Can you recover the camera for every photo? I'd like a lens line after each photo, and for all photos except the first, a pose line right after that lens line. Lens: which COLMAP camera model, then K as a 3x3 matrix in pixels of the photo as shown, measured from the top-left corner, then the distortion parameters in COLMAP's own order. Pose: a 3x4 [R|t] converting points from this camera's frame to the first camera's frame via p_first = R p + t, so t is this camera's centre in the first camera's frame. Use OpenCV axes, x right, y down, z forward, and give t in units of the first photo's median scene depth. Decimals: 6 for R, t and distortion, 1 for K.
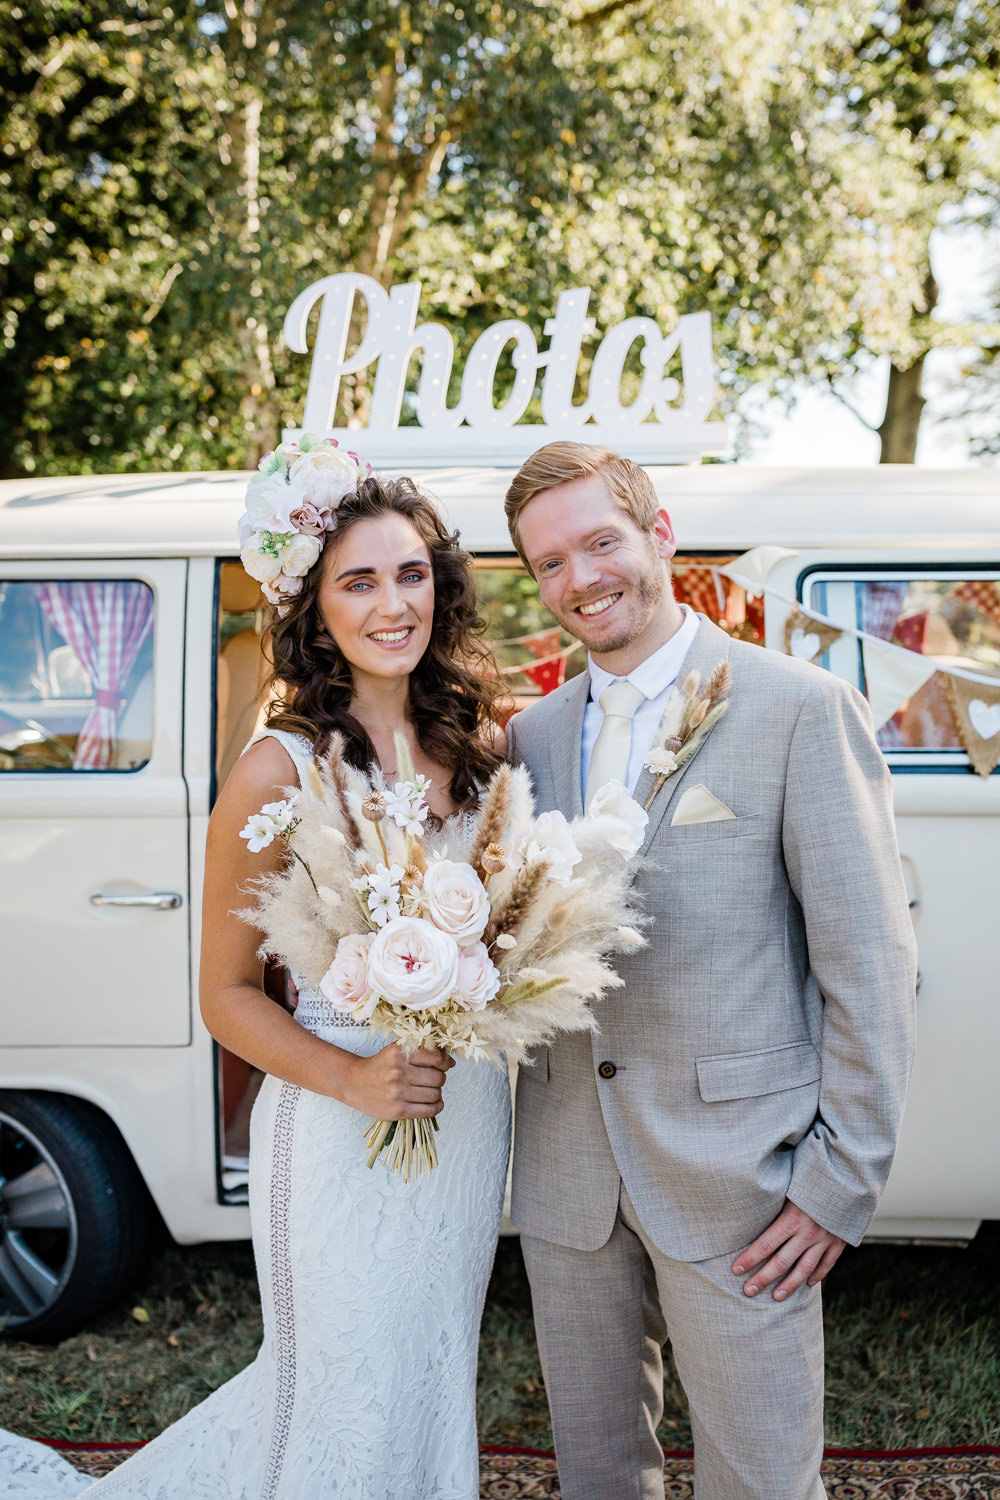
lens RADIAL K [[1524.0, 0, 458.7], [0, 1524.0, 706.6], [0, 0, 1]] dist [0.002454, 0.000000]
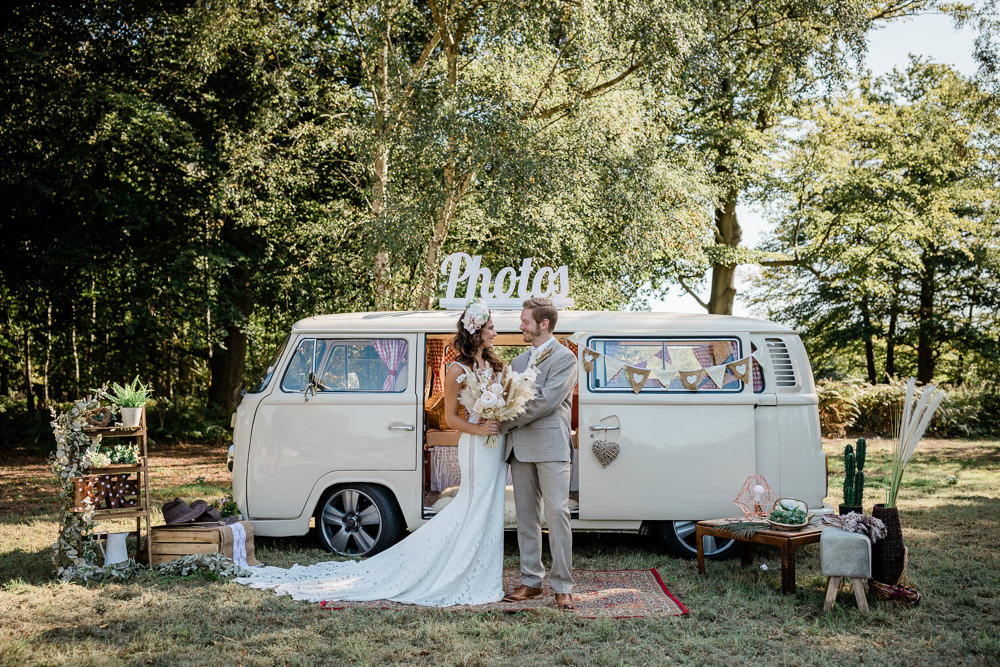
lens RADIAL K [[956.4, 0, 497.8], [0, 956.4, 330.2], [0, 0, 1]] dist [0.008612, 0.000000]
pose [[0.999622, 0.013643, 0.023867, -0.042724], [-0.009856, 0.988310, -0.152140, 0.228879], [-0.025664, 0.151848, 0.988071, -1.183192]]
